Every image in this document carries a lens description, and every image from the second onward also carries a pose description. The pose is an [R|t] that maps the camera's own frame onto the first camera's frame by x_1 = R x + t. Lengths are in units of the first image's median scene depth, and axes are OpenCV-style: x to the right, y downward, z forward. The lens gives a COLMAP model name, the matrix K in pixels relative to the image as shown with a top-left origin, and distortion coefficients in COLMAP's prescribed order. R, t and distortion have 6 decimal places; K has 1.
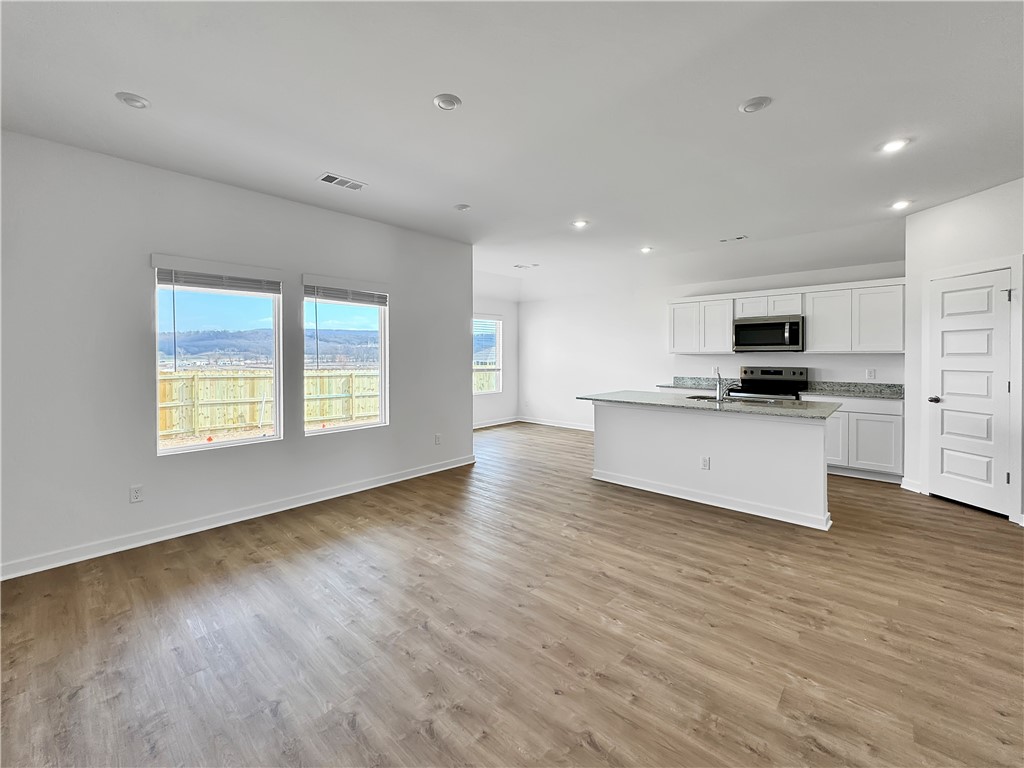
lens RADIAL K [[438.2, 0, 513.3], [0, 438.2, 354.8], [0, 0, 1]] dist [0.001736, 0.000218]
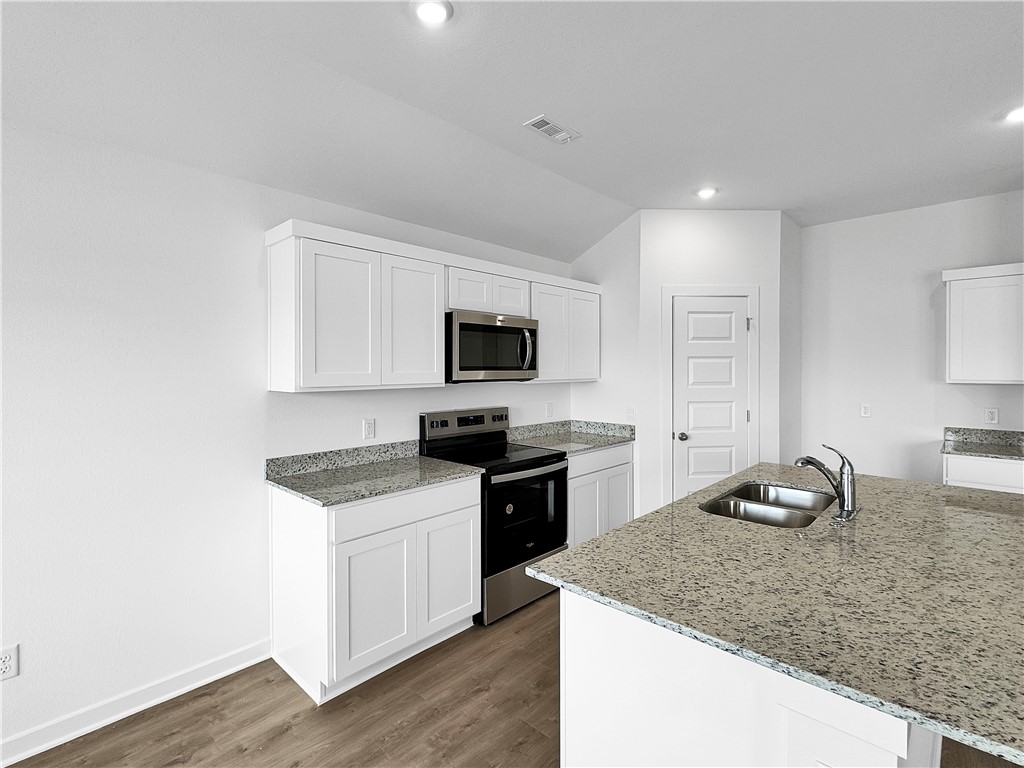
lens RADIAL K [[492.1, 0, 514.0], [0, 492.1, 370.5], [0, 0, 1]] dist [-0.002843, -0.000715]
pose [[0.009694, 0.002494, 0.999950, 0.002032], [0.003982, 0.999989, -0.002533, -0.020516], [-0.999945, 0.004006, 0.009684, 1.088925]]
